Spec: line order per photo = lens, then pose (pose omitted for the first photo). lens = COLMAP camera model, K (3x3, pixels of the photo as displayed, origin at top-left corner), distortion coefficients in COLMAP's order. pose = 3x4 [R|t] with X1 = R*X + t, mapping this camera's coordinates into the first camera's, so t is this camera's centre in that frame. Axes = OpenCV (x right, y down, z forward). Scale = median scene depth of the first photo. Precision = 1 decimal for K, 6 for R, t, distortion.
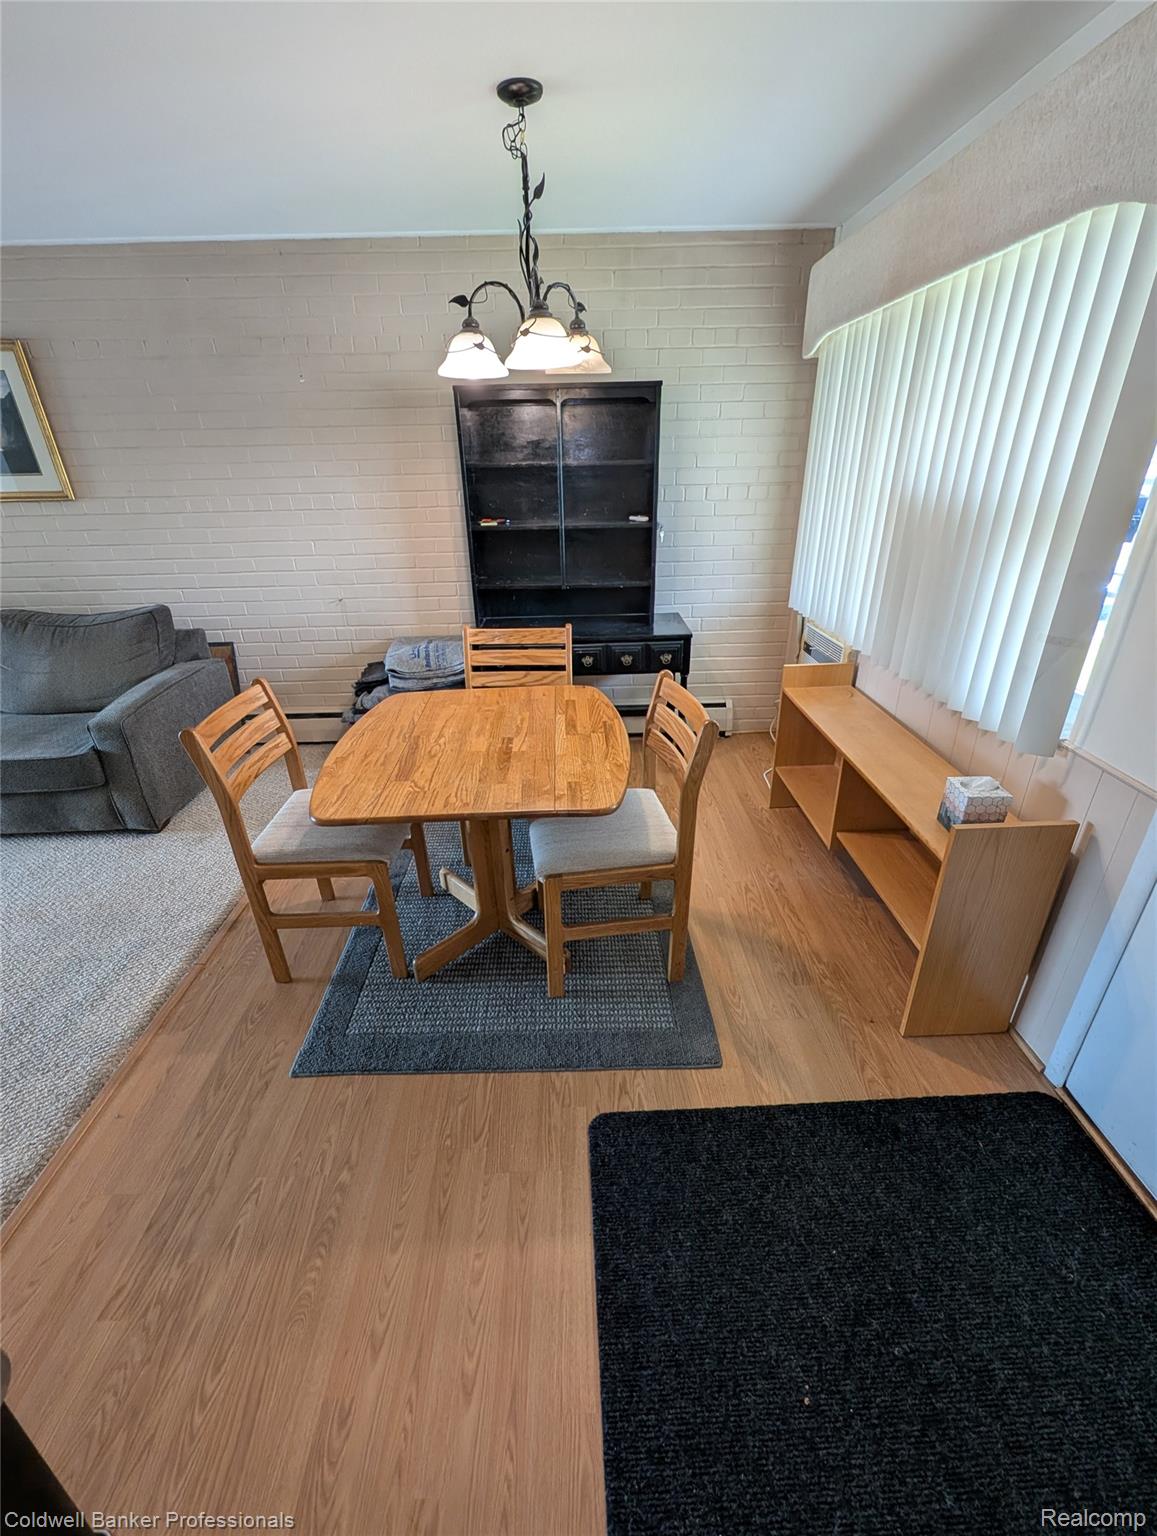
lens RADIAL K [[635.1, 0, 578.5], [0, 635.1, 768.0], [0, 0, 1]] dist [-0.000639, 0.000258]
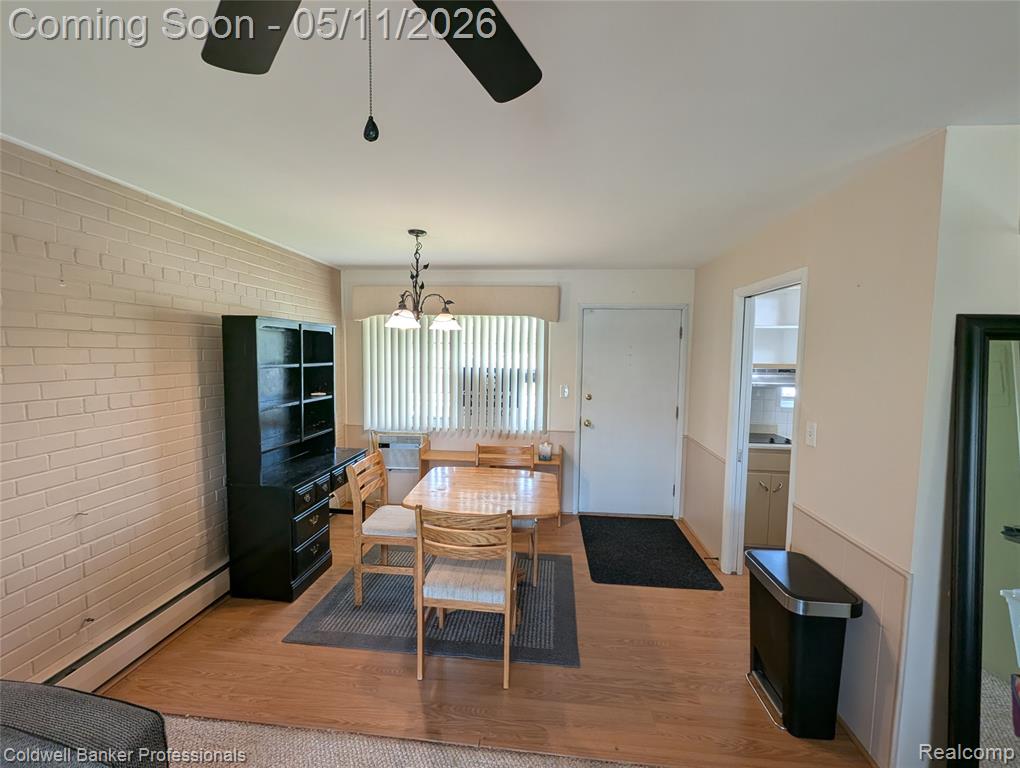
lens RADIAL K [[421.7, 0, 510.0], [0, 421.7, 384.0], [0, 0, 1]] dist [-0.000639, 0.000258]
pose [[0.114639, -0.053771, 0.991951, -1.695584], [0.417620, 0.908621, 0.000989, -0.367205], [-0.901361, 0.414146, 0.126619, 0.693994]]
